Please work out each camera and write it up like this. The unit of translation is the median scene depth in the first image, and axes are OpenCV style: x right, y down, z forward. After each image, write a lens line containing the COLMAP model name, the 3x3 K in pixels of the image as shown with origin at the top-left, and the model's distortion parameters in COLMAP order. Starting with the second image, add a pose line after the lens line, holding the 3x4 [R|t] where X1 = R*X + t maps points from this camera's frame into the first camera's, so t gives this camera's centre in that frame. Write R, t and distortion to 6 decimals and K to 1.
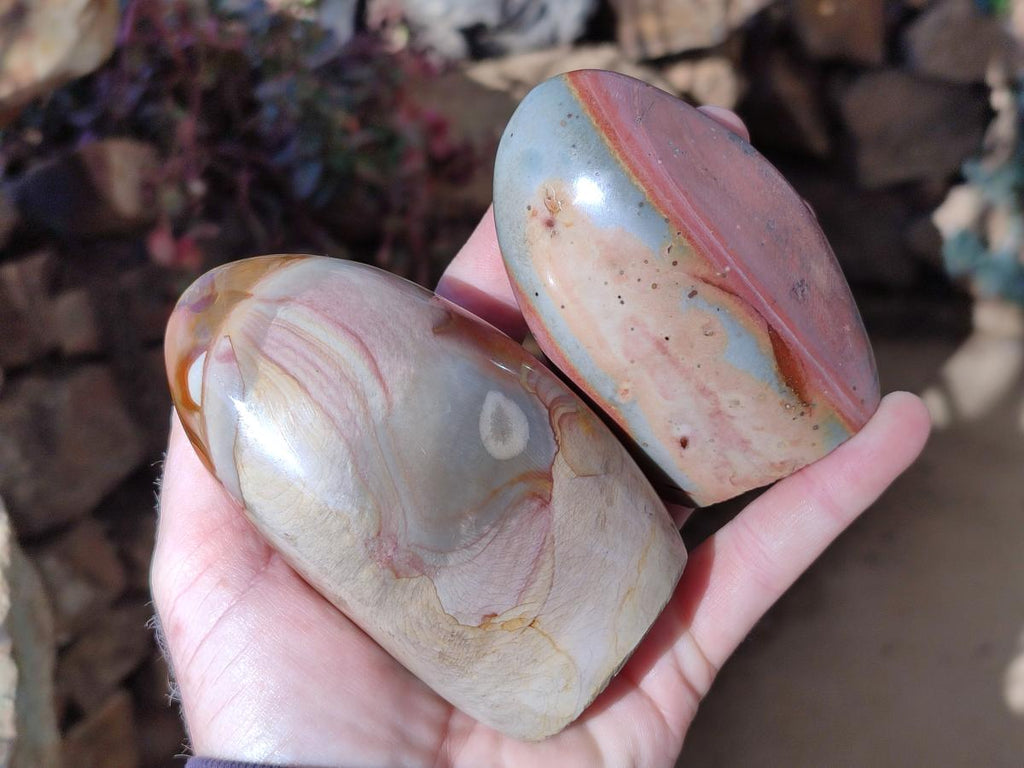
lens RADIAL K [[1605.9, 0, 512.0], [0, 1605.9, 384.0], [0, 0, 1]] dist [0.412208, -3.550784]
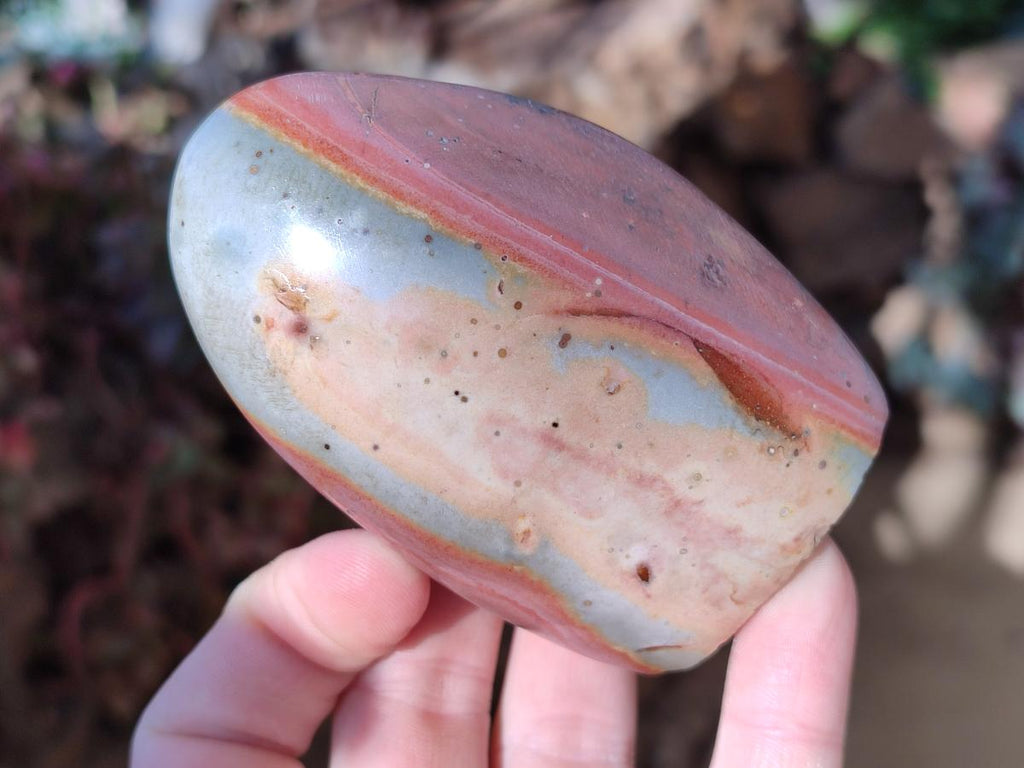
lens RADIAL K [[1605.9, 0, 512.0], [0, 1605.9, 384.0], [0, 0, 1]] dist [0.412208, -3.550784]
pose [[0.905133, -0.392910, 0.162345, -0.011143], [0.409488, 0.908389, -0.084547, 0.002415], [-0.114254, 0.143005, 0.983105, 0.407359]]
